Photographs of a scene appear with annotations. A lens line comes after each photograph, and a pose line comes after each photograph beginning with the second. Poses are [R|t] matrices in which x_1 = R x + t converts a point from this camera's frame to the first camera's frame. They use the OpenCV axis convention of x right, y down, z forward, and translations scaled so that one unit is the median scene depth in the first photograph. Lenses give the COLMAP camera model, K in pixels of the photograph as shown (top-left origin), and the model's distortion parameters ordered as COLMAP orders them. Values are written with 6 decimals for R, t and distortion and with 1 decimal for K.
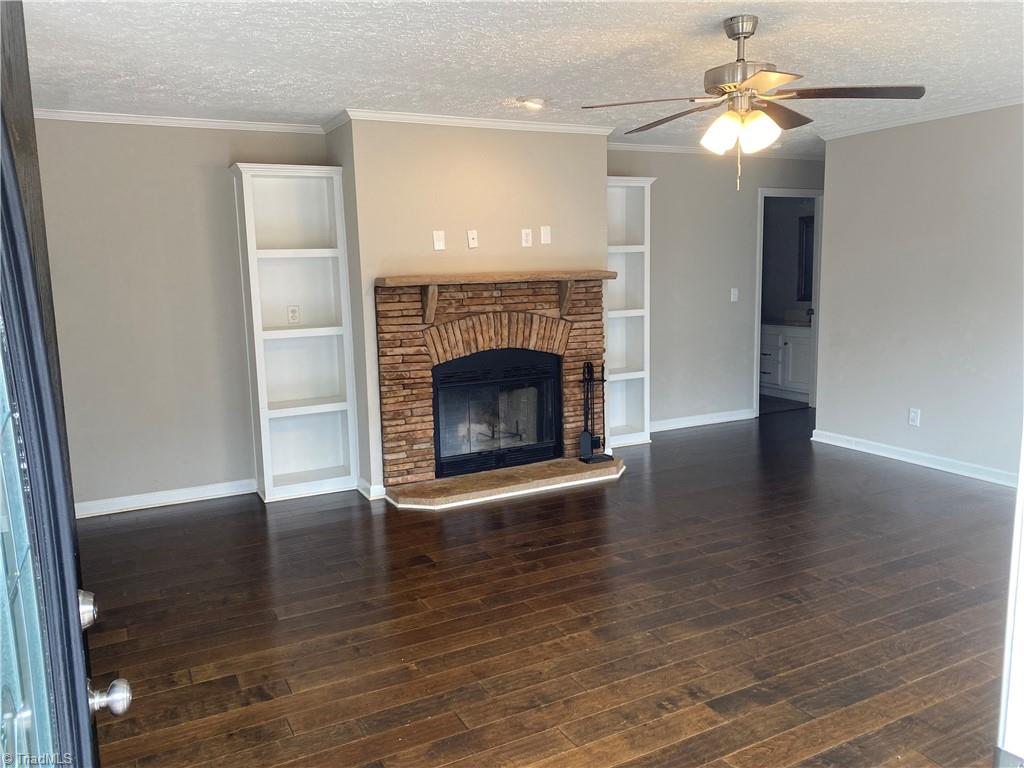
lens RADIAL K [[788.0, 0, 507.8], [0, 788.0, 385.4], [0, 0, 1]] dist [0.030141, -0.027427]
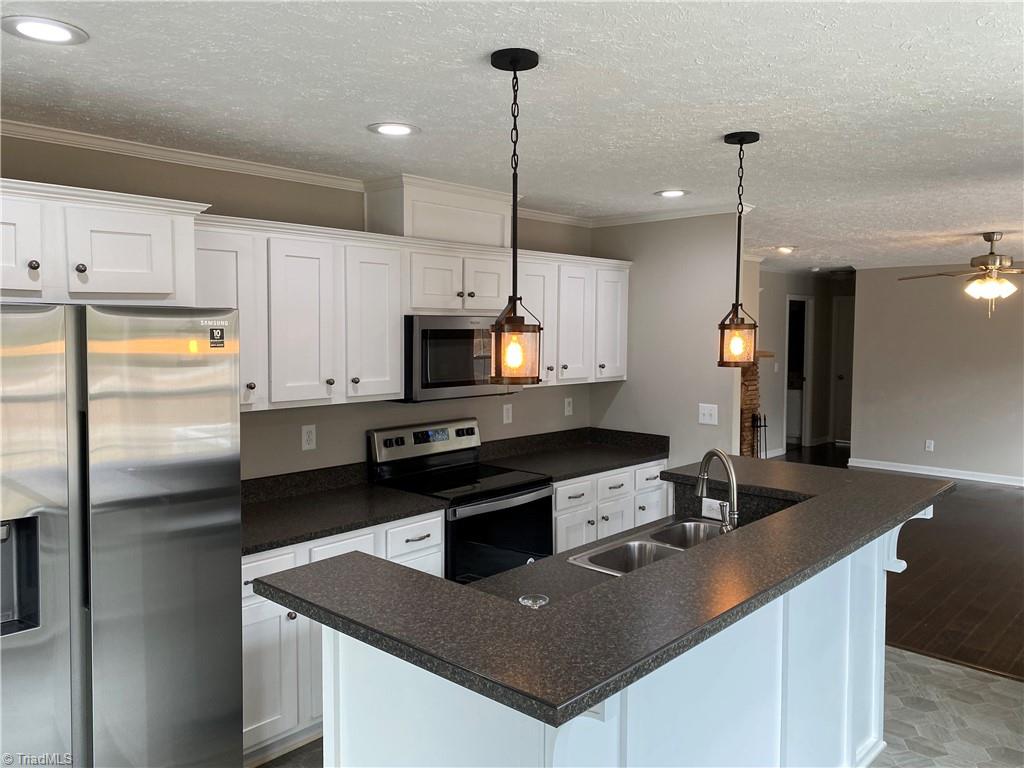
lens RADIAL K [[788.0, 0, 514.6], [0, 788.0, 380.6], [0, 0, 1]] dist [0.030141, -0.027427]
pose [[0.941525, 0.001043, 0.336941, -0.812318], [0.028912, 0.996057, -0.083872, 0.019749], [-0.335700, 0.088709, 0.937783, -0.226834]]
